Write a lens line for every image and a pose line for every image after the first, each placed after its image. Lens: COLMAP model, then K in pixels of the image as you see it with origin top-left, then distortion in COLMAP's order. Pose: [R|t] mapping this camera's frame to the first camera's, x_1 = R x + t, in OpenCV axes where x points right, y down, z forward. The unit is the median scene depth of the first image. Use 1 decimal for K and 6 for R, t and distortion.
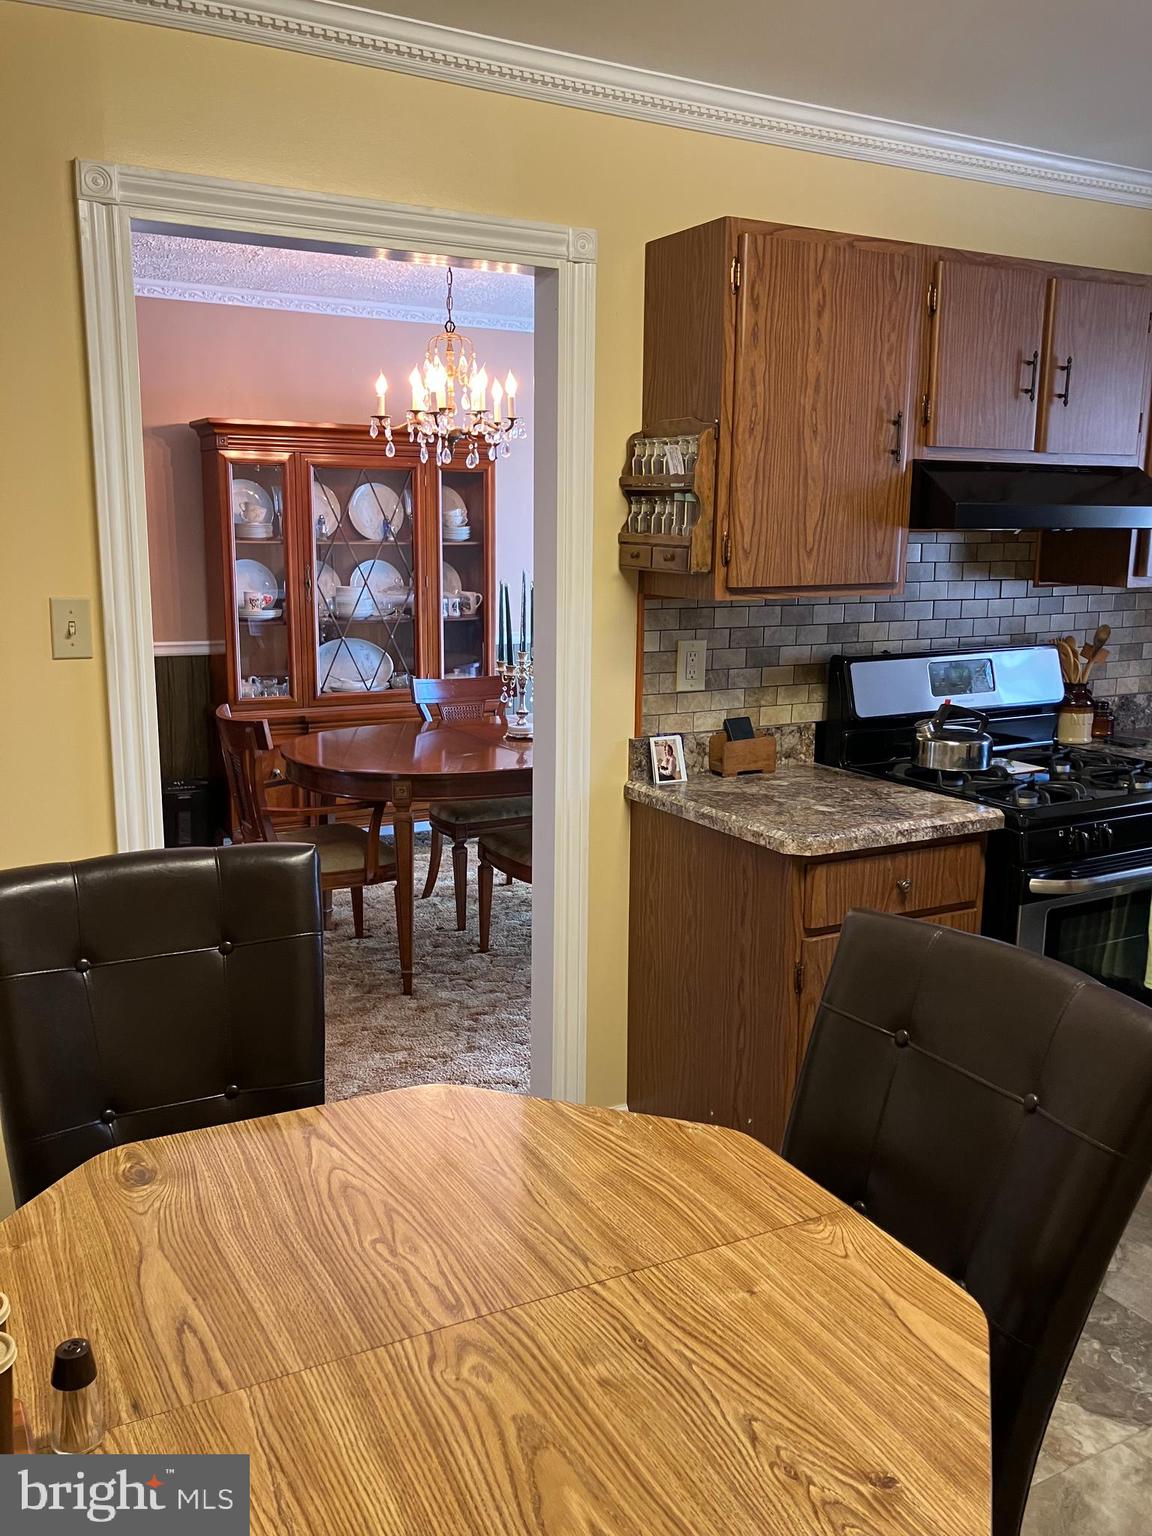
lens RADIAL K [[1263.2, 0, 582.9], [0, 1263.2, 776.0], [0, 0, 1]] dist [0.025561, -0.011452]
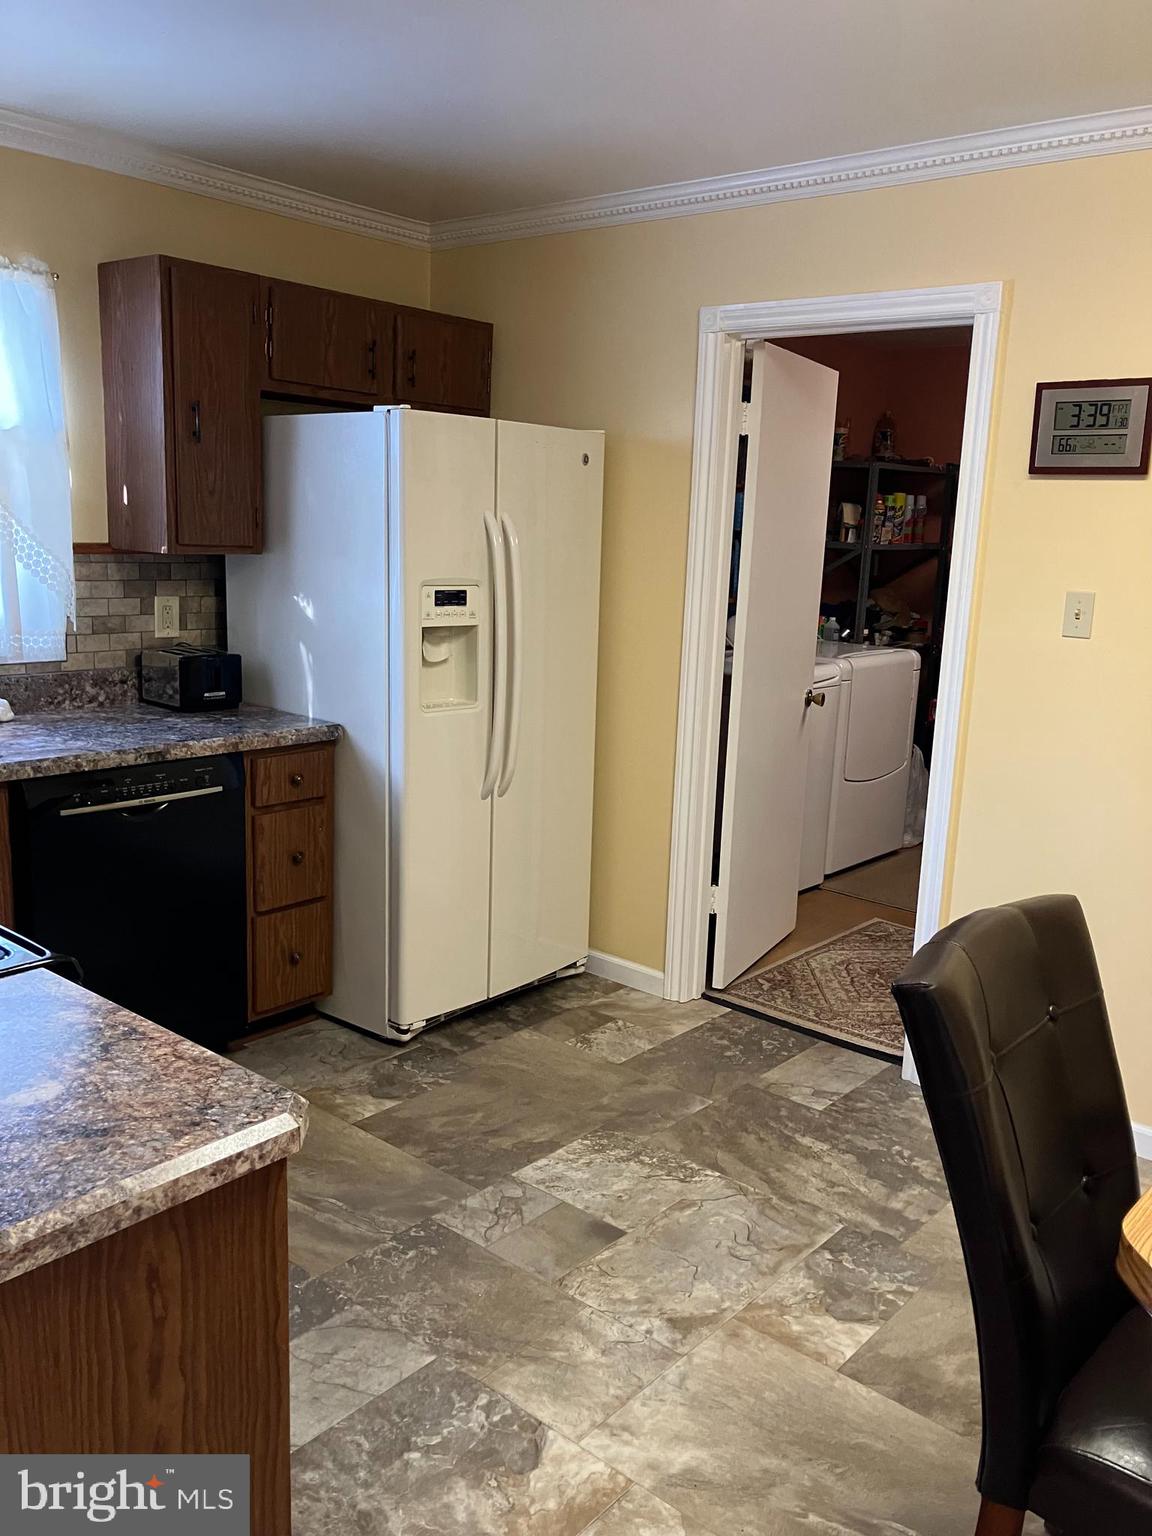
lens RADIAL K [[1263.2, 0, 582.9], [0, 1263.2, 776.0], [0, 0, 1]] dist [0.025561, -0.011452]
pose [[-0.355465, -0.214197, 0.909816, -0.247109], [0.139891, 0.950233, 0.278367, -0.164827], [-0.924162, 0.226225, -0.307810, 0.795014]]
